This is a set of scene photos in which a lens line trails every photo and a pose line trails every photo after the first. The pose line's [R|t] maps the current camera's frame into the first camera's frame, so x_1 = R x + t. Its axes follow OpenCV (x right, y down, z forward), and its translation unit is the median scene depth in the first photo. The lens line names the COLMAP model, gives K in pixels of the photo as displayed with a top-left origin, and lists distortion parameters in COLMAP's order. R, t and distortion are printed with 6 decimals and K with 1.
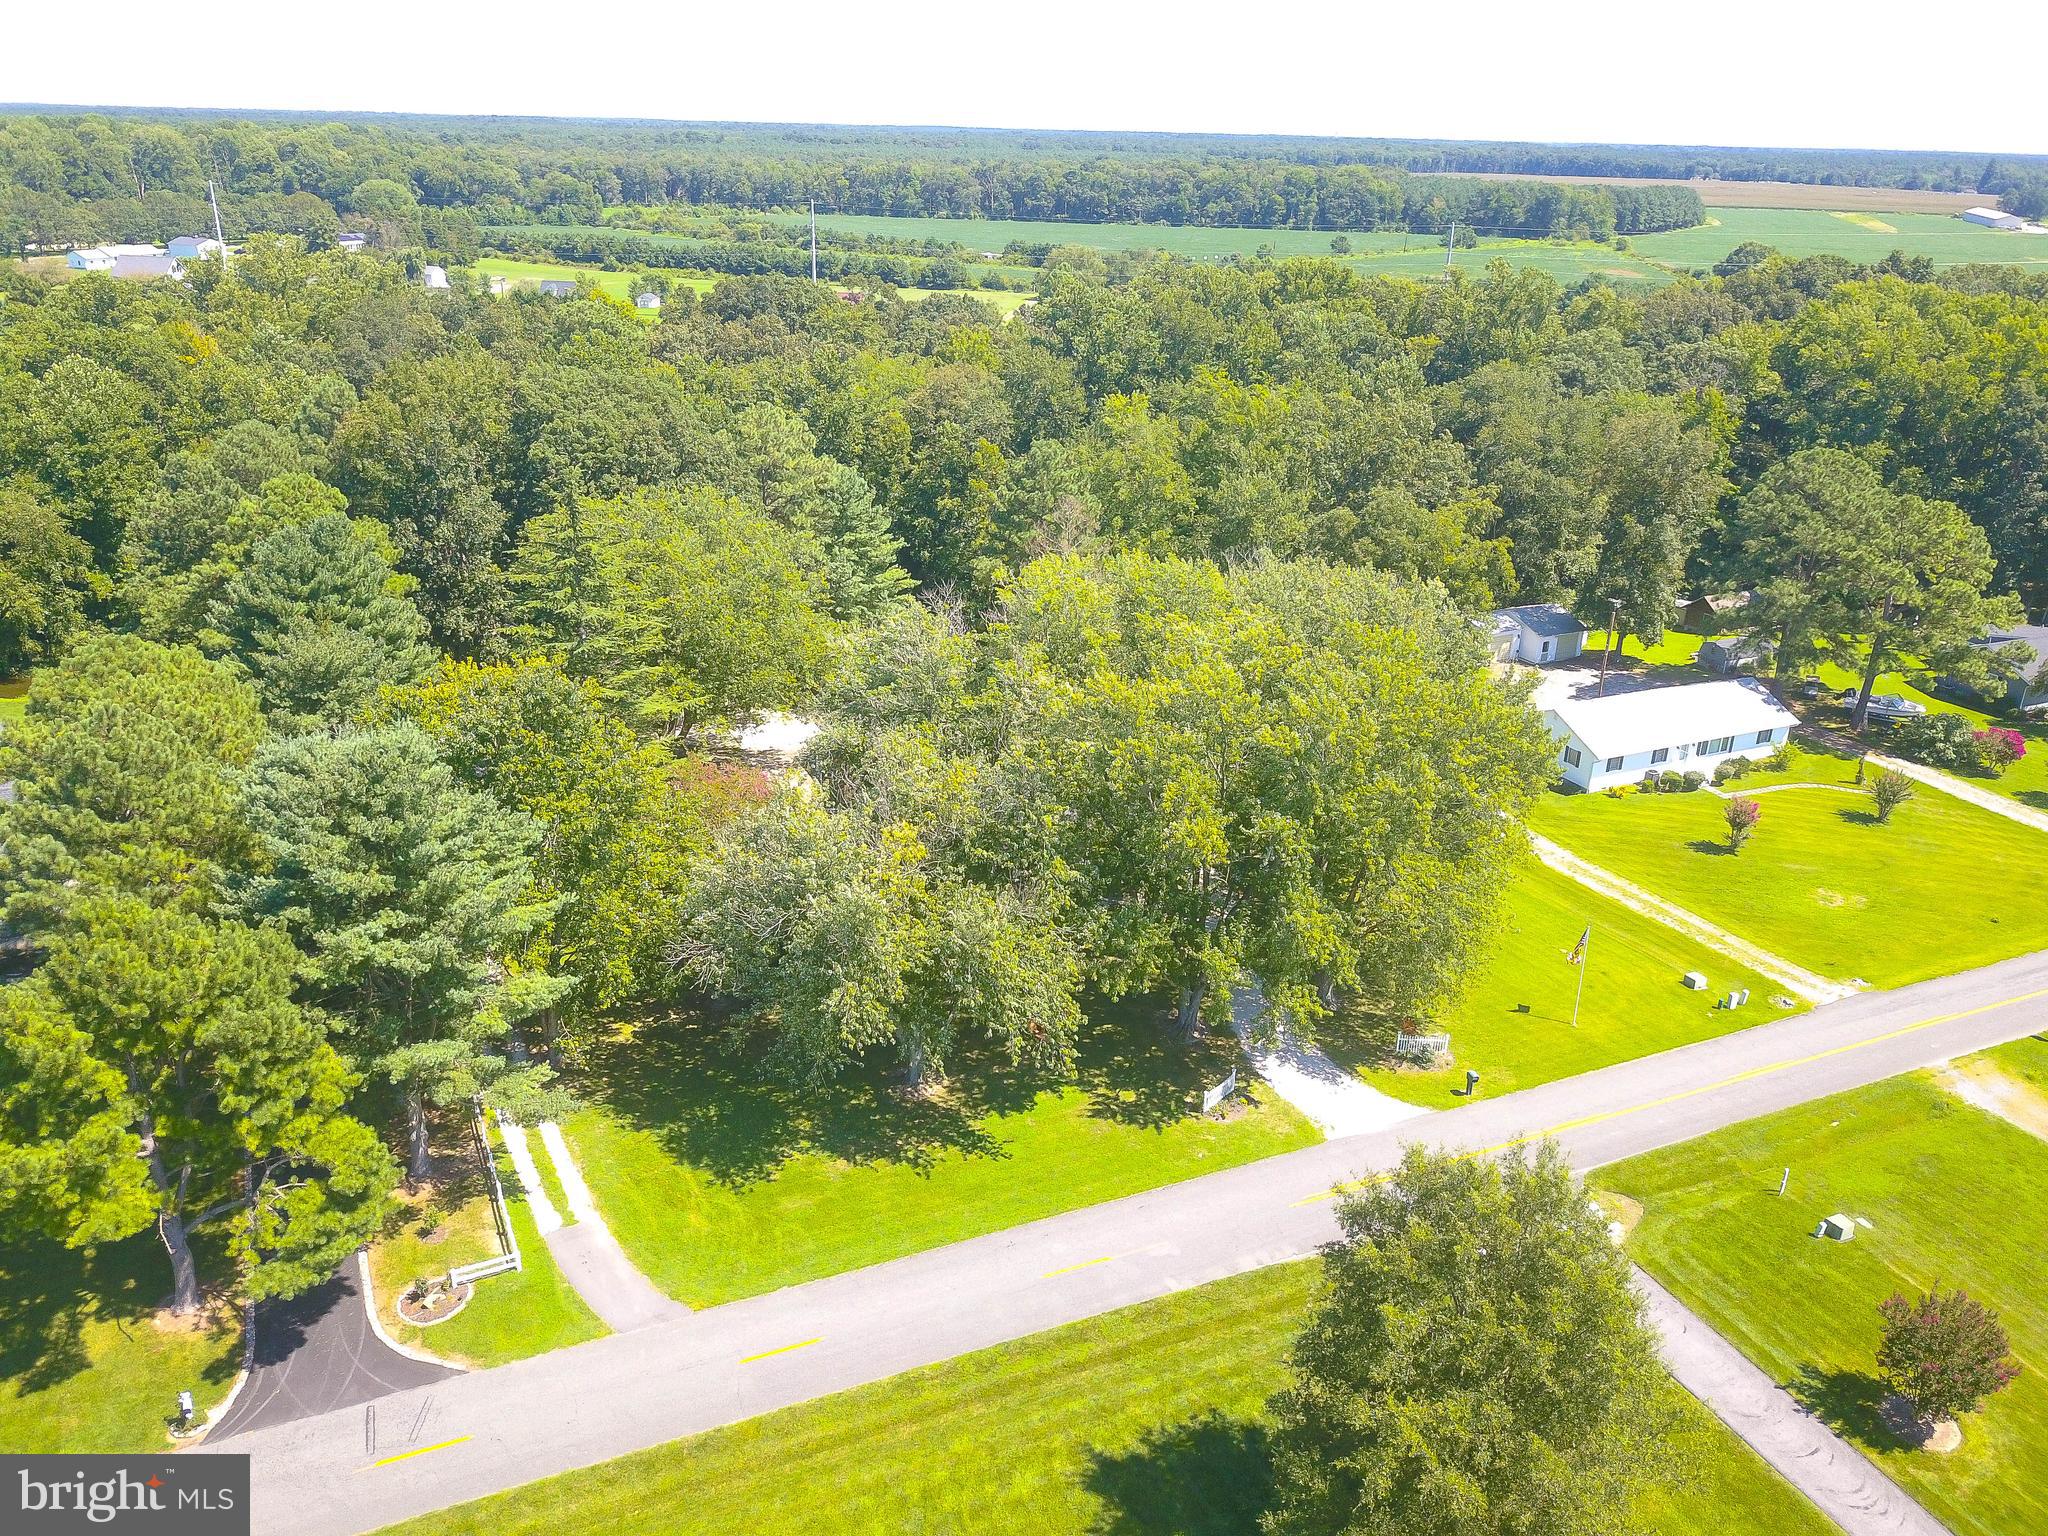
lens RADIAL K [[1574.6, 0, 1019.4], [0, 1574.6, 782.3], [0, 0, 1]] dist [0.007381, -0.004879]
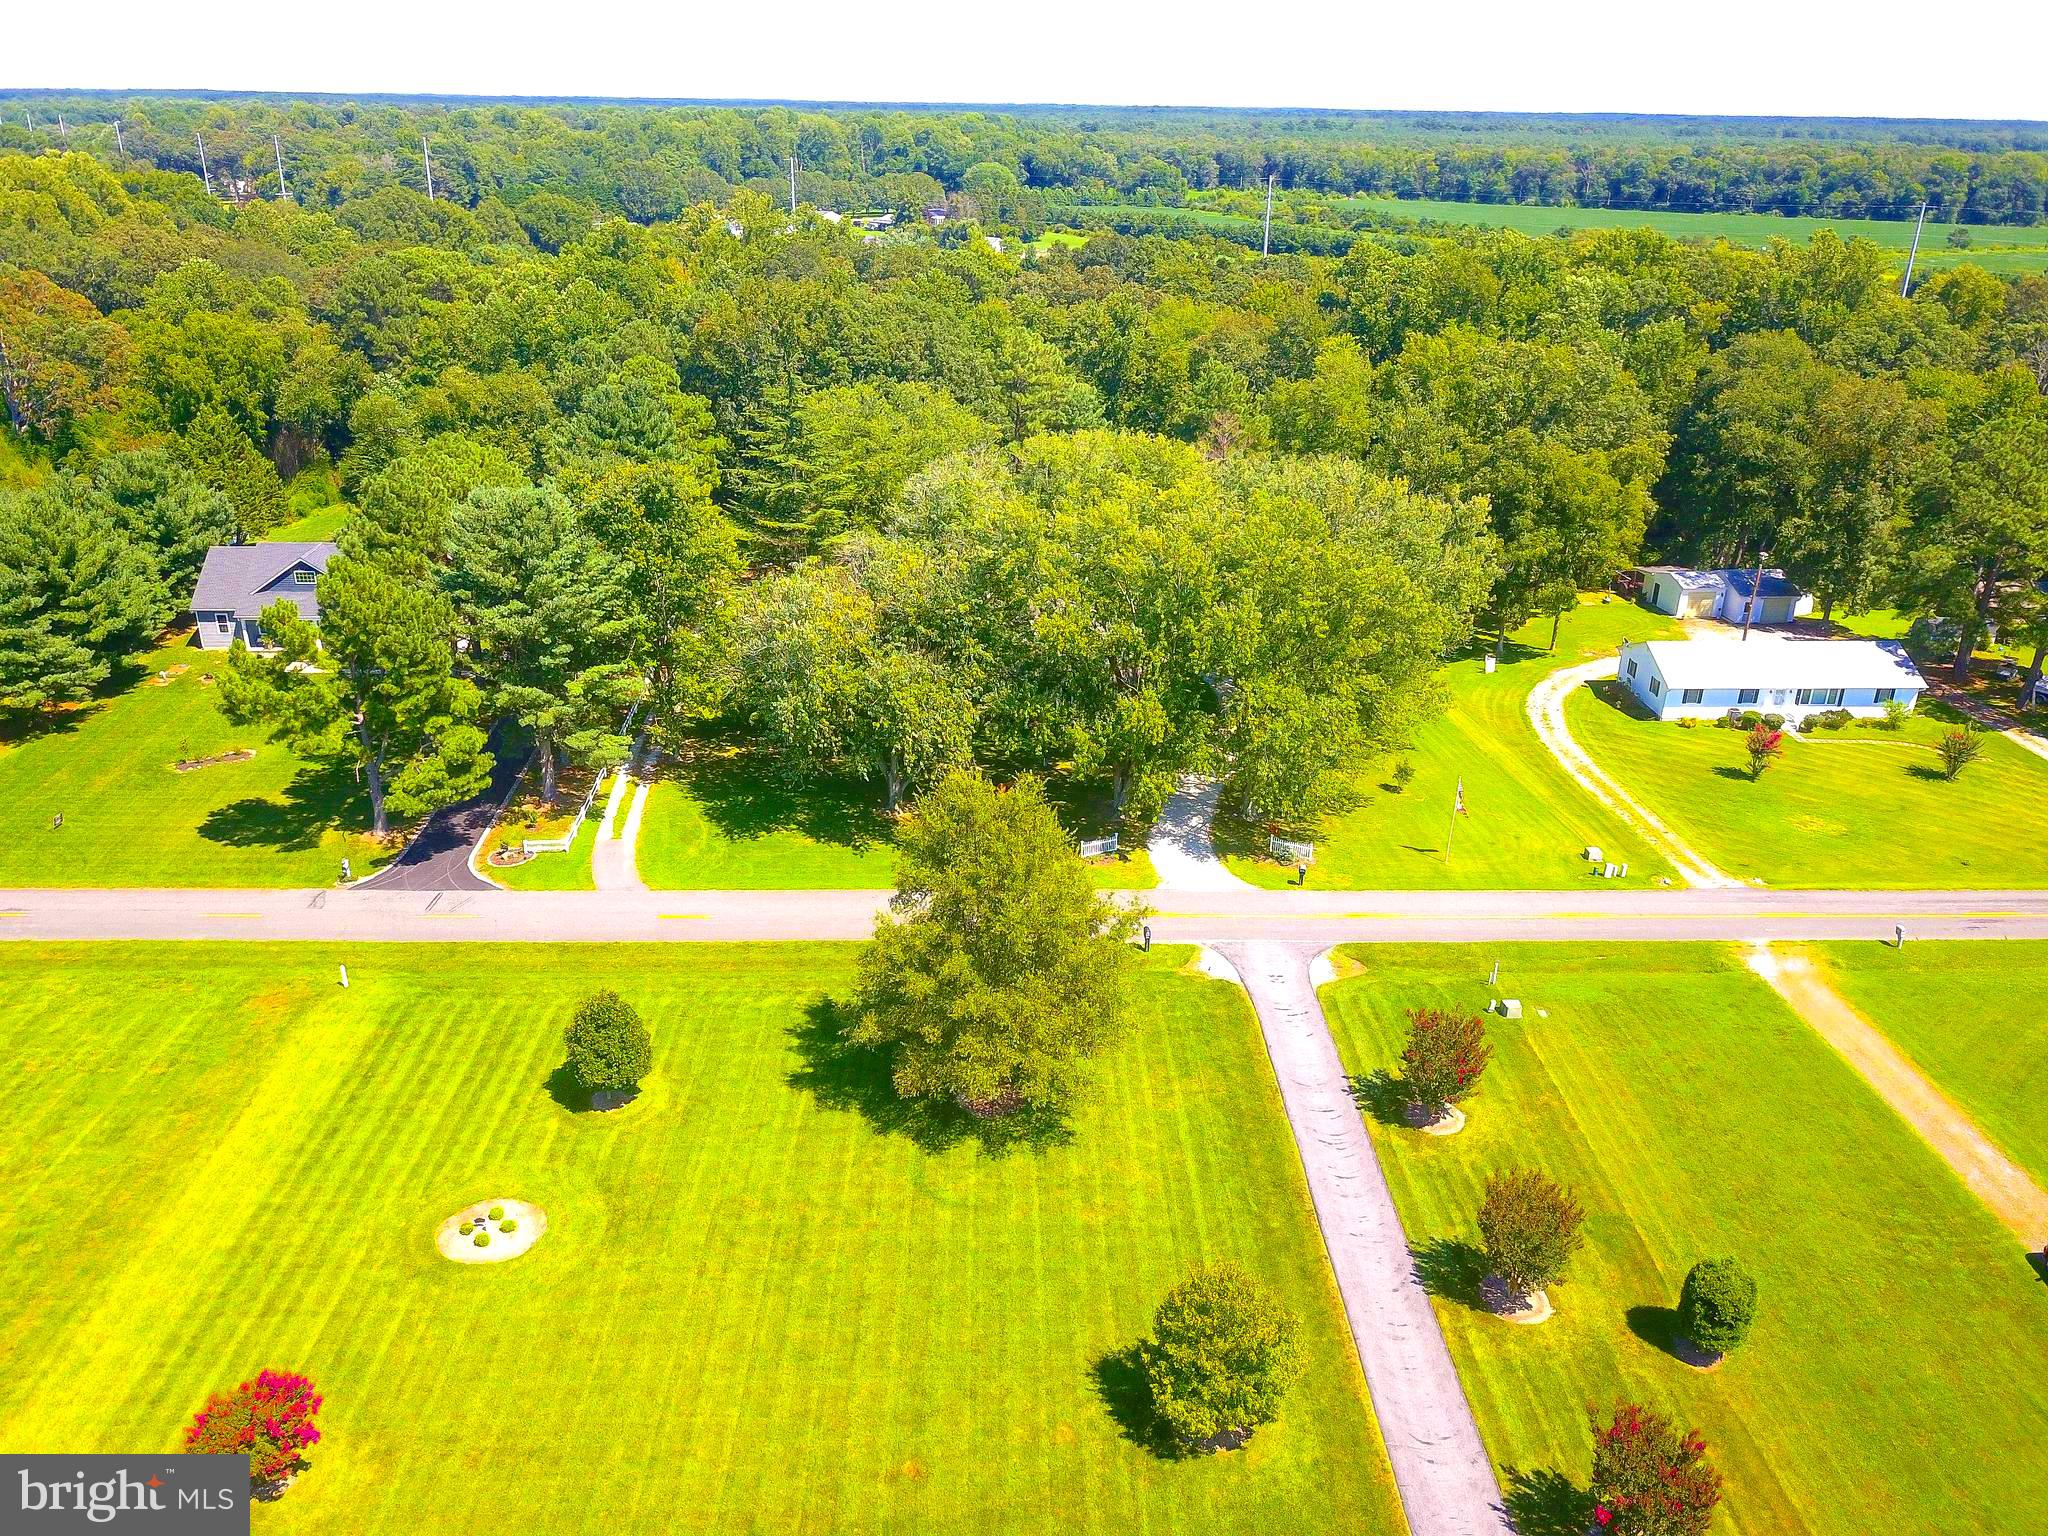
lens RADIAL K [[1574.6, 0, 1020.6], [0, 1574.6, 780.5], [0, 0, 1]] dist [0.007381, -0.004879]
pose [[0.926005, 0.141335, -0.350056, 0.318690], [-0.139727, 0.989736, 0.029986, 0.070850], [0.350701, 0.021145, 0.936249, -0.140449]]
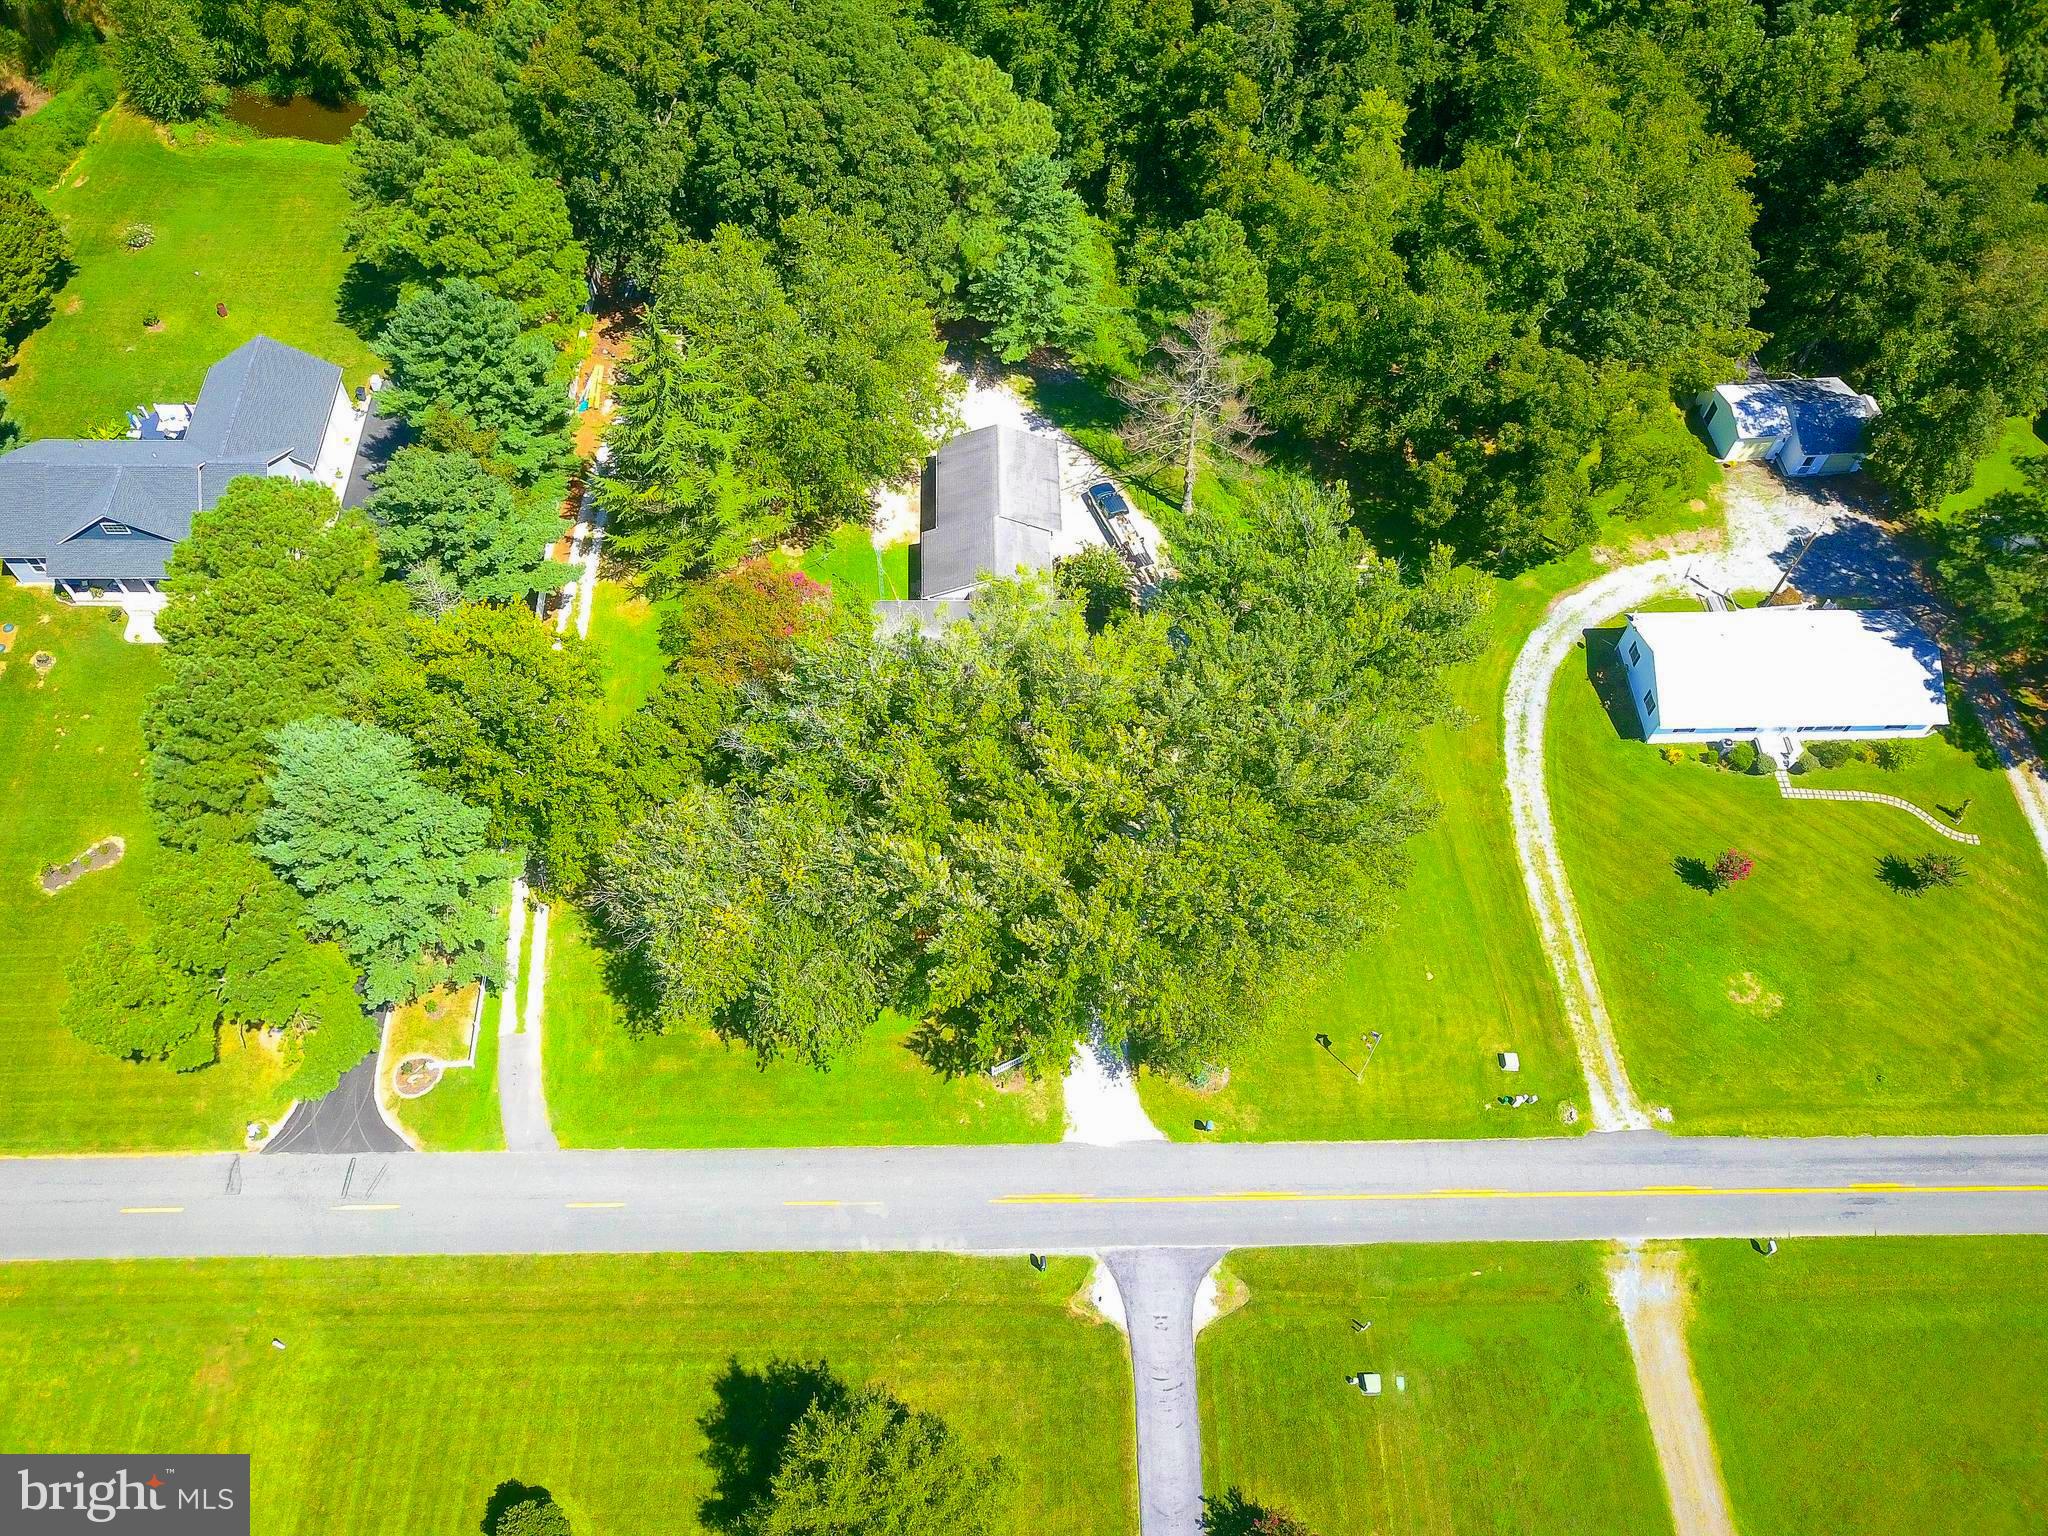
lens RADIAL K [[1574.6, 0, 1021.9], [0, 1574.6, 767.6], [0, 0, 1]] dist [0.007381, -0.004879]
pose [[0.920378, 0.332369, -0.205998, 0.199185], [-0.156236, 0.795502, 0.585463, -0.461159], [0.358462, -0.506663, 0.784091, 0.080850]]
